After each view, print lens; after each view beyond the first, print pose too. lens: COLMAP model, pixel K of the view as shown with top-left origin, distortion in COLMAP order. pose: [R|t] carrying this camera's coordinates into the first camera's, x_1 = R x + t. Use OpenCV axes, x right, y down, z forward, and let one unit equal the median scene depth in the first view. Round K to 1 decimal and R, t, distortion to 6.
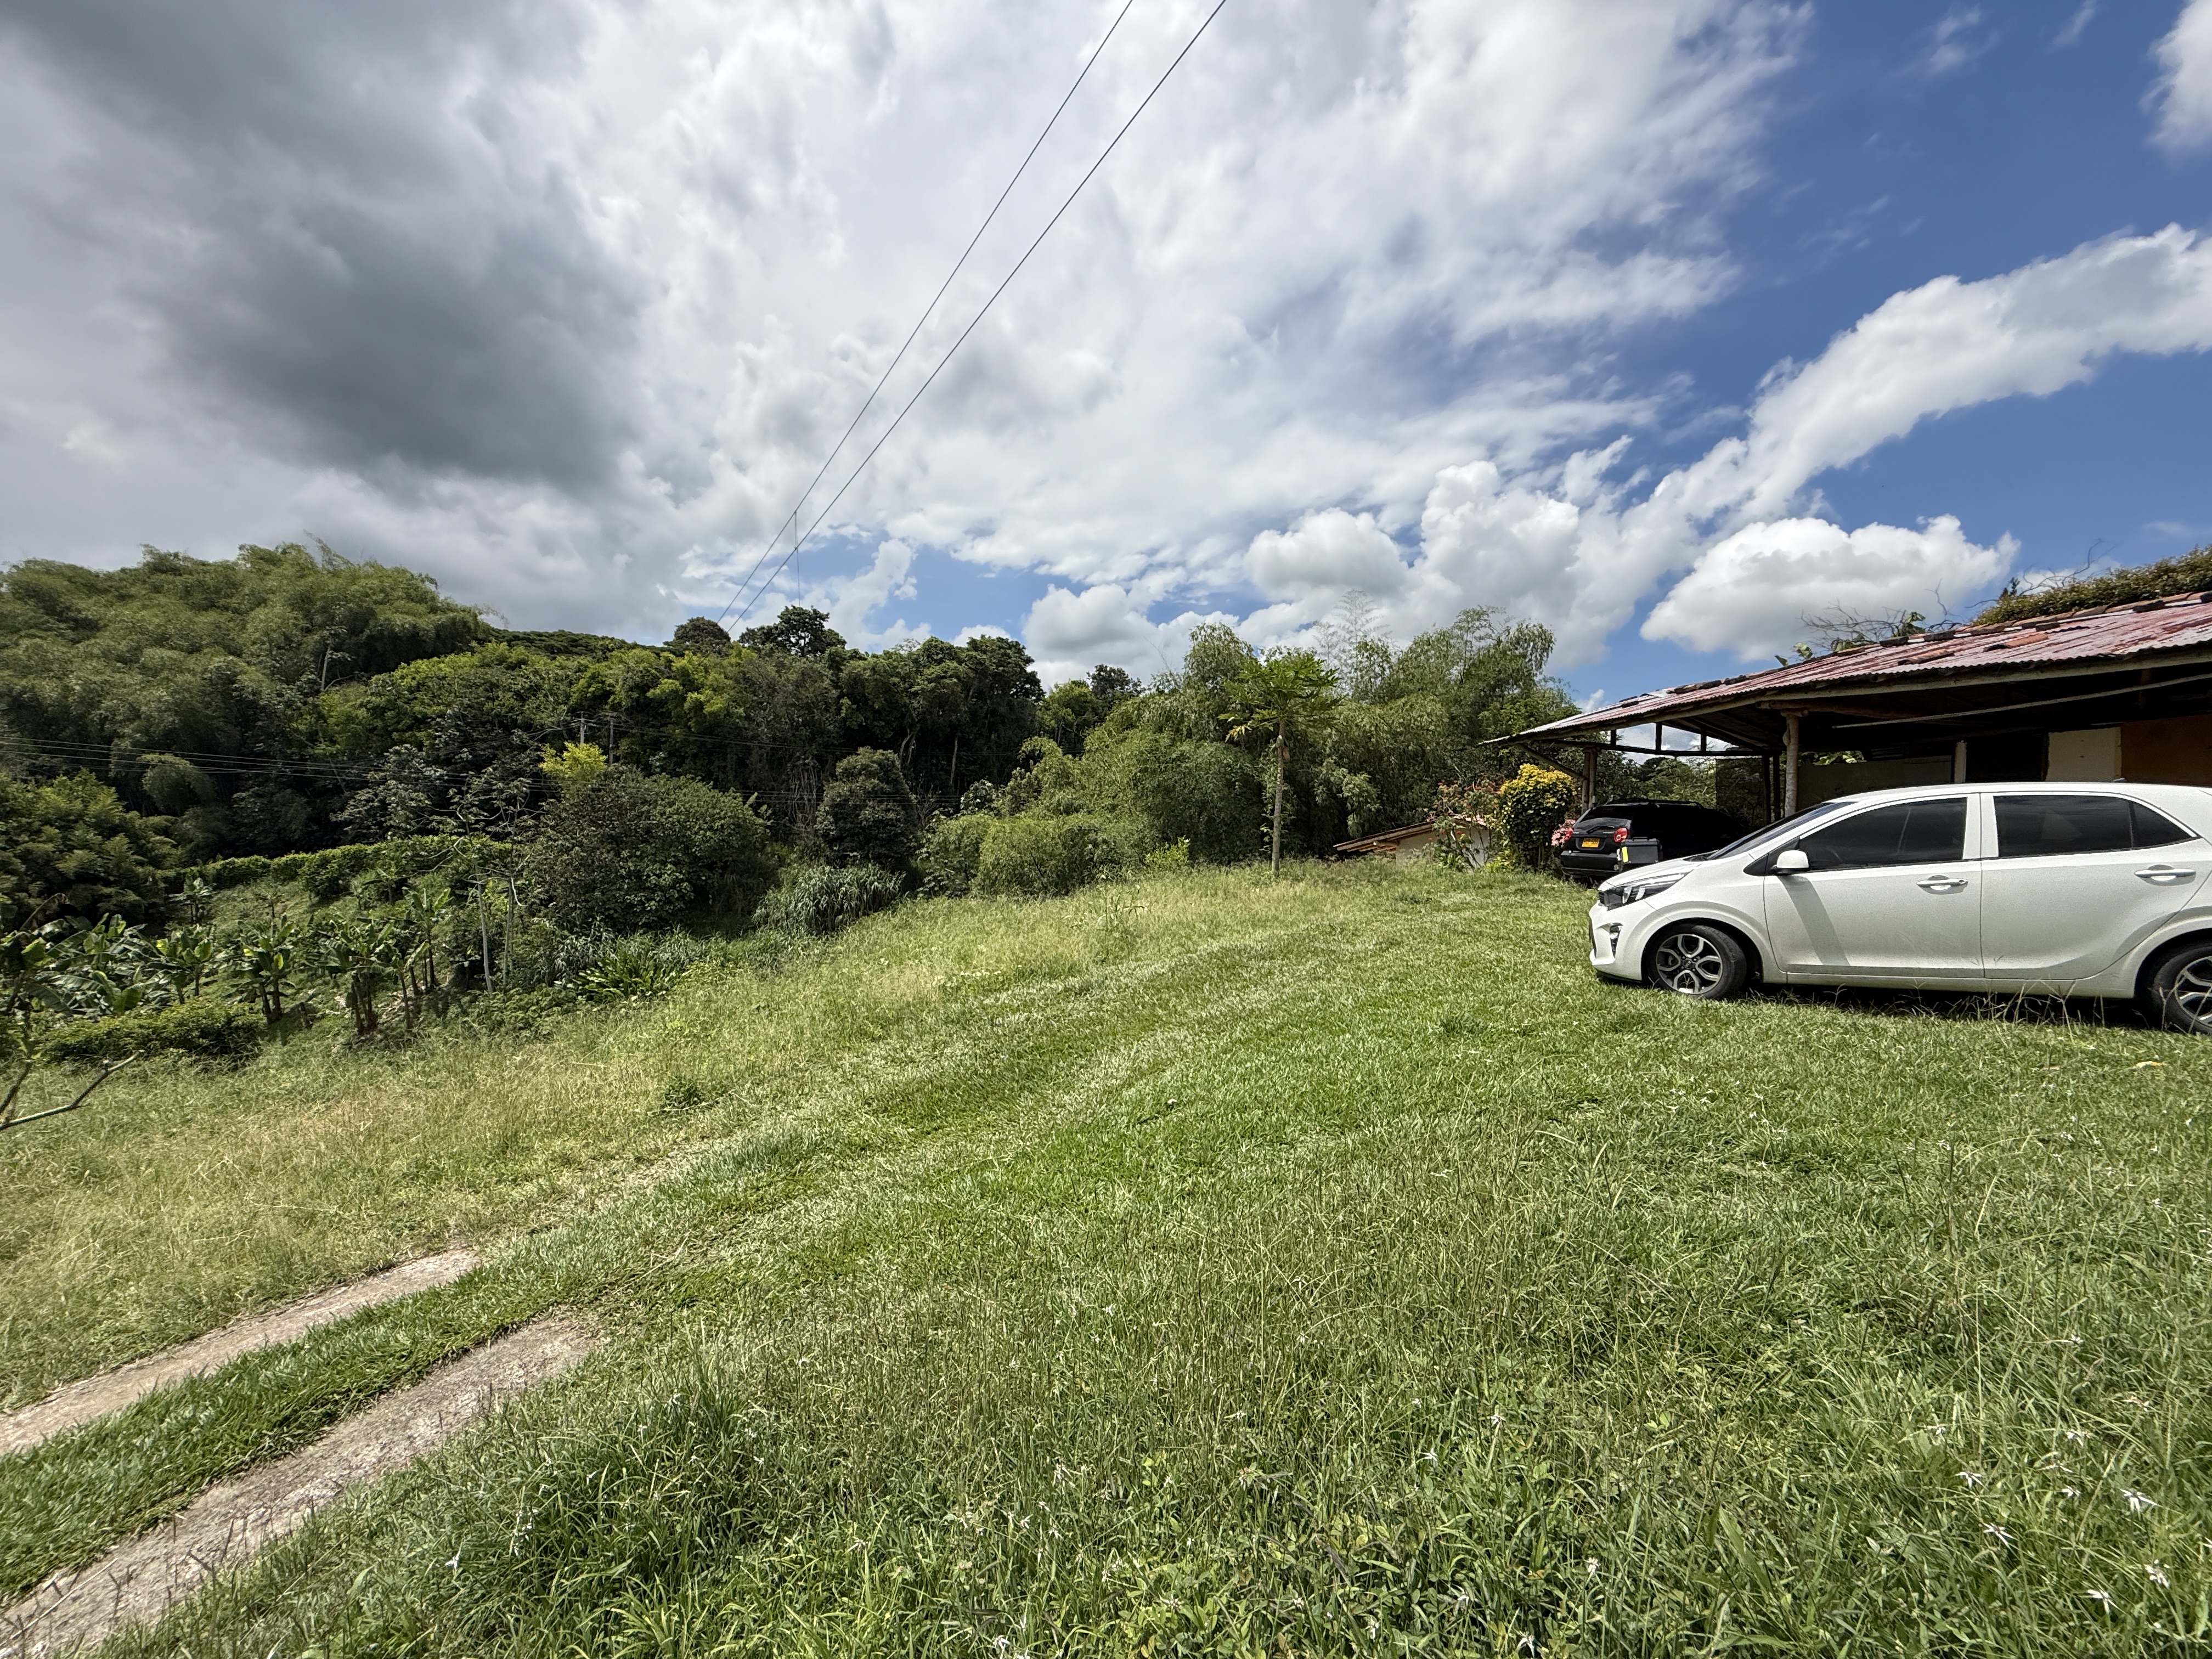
lens RADIAL K [[877.4, 0, 1096.5], [0, 877.4, 831.3], [0, 0, 1]] dist [-0.000746, 0.000157]
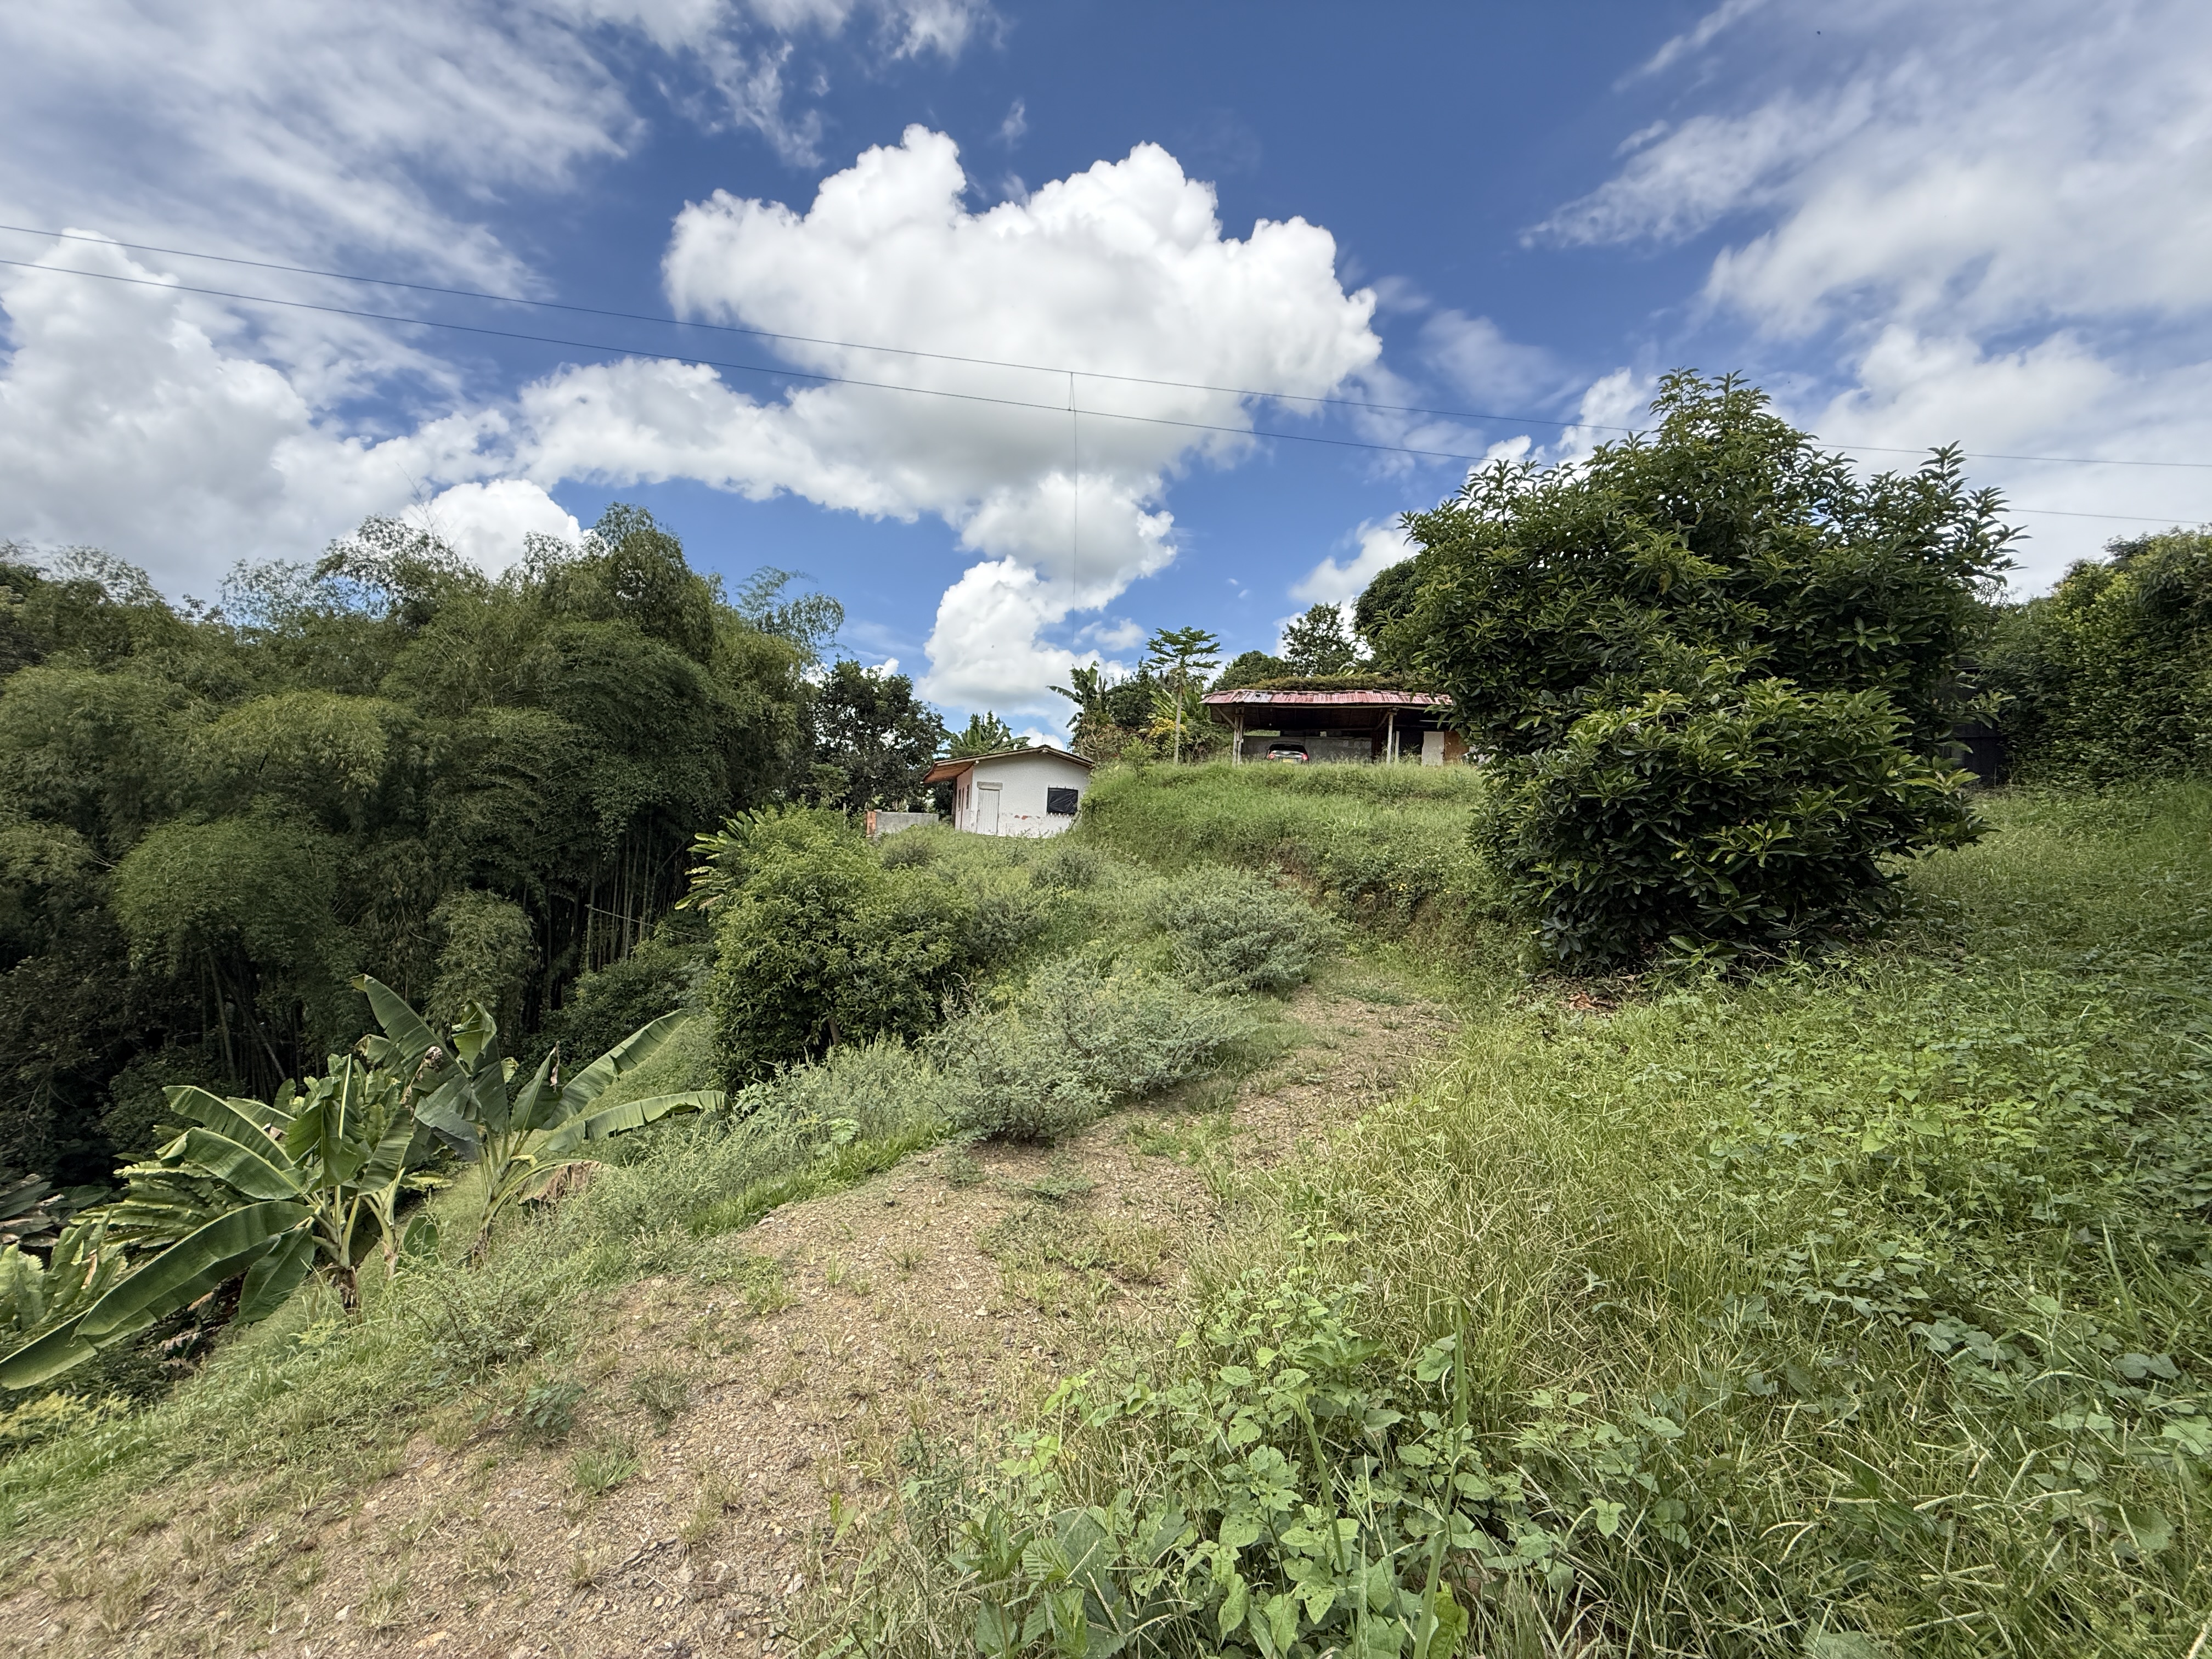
lens RADIAL K [[877.4, 0, 1098.5], [0, 877.4, 834.2], [0, 0, 1]] dist [-0.000746, 0.000157]
pose [[0.313783, 0.003269, 0.949489, -0.331145], [-0.038561, 0.999213, 0.009303, 0.018891], [-0.948711, -0.039533, 0.313662, 0.084991]]
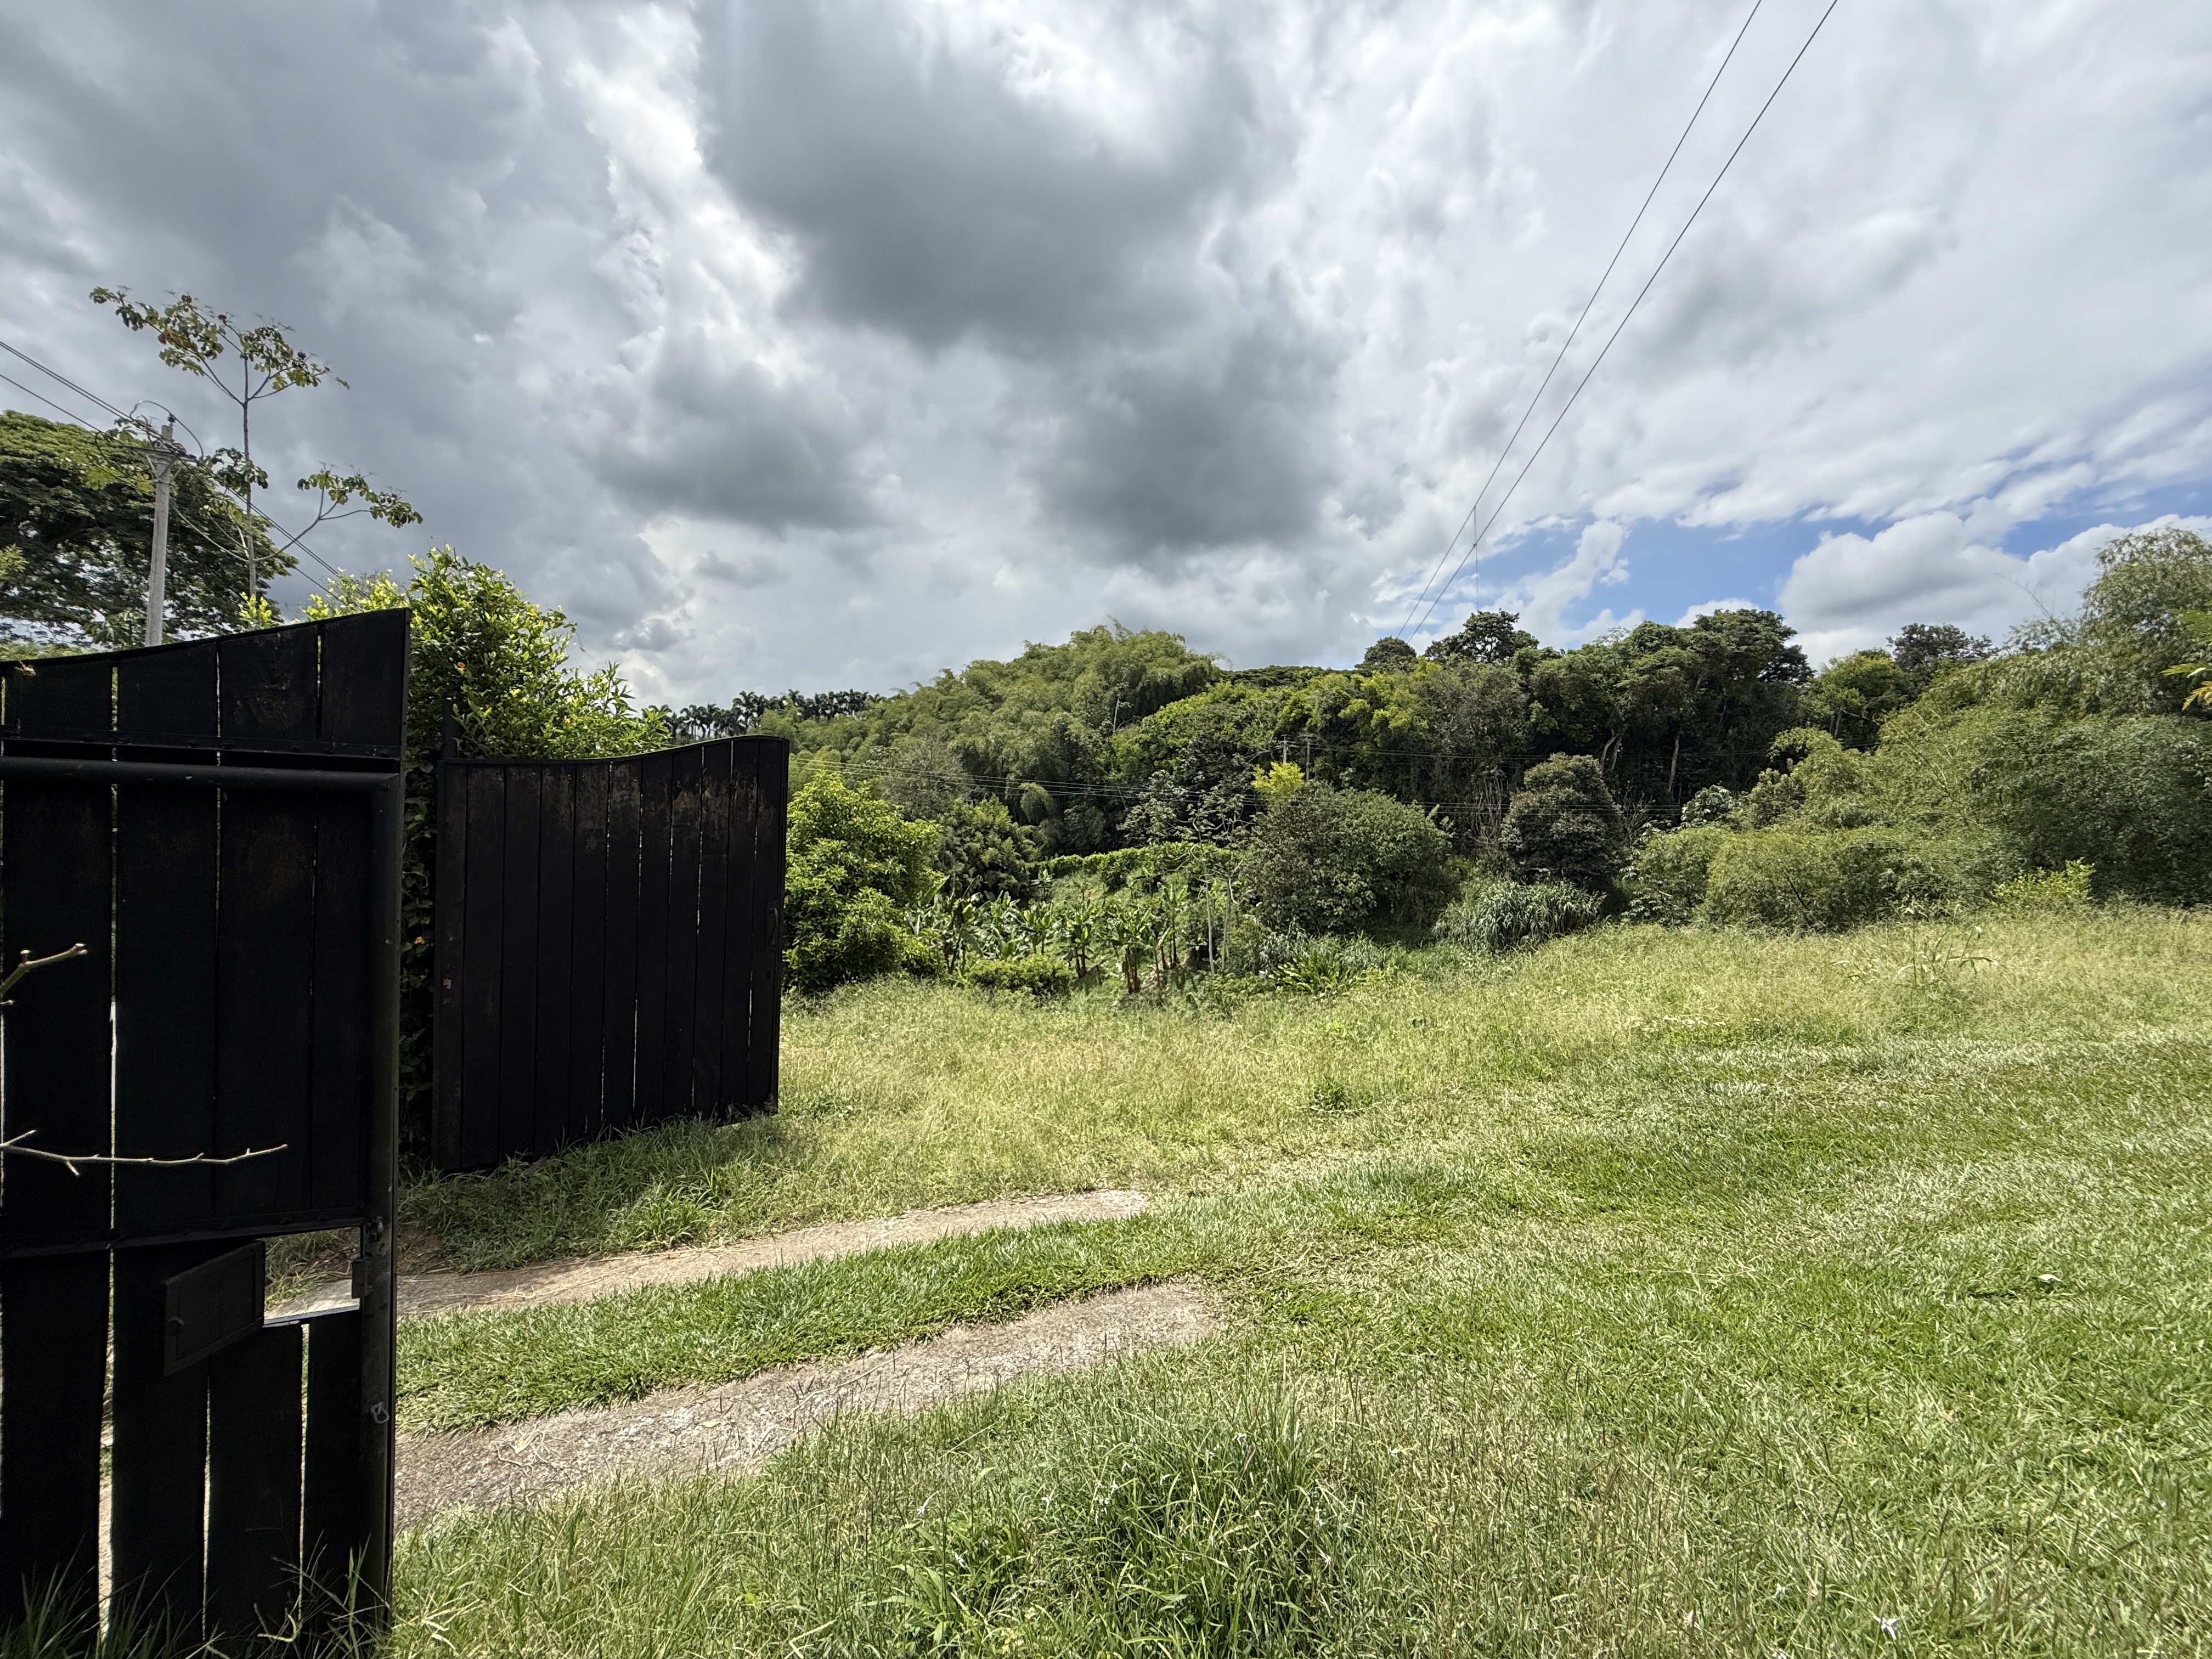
lens RADIAL K [[877.4, 0, 1097.5], [0, 877.4, 831.3], [0, 0, 1]] dist [-0.000746, 0.000157]
pose [[0.736547, 0.008384, -0.676335, 0.000942], [-0.018335, 0.999803, -0.007573, 0.001493], [0.676138, 0.017979, 0.736556, 0.011078]]
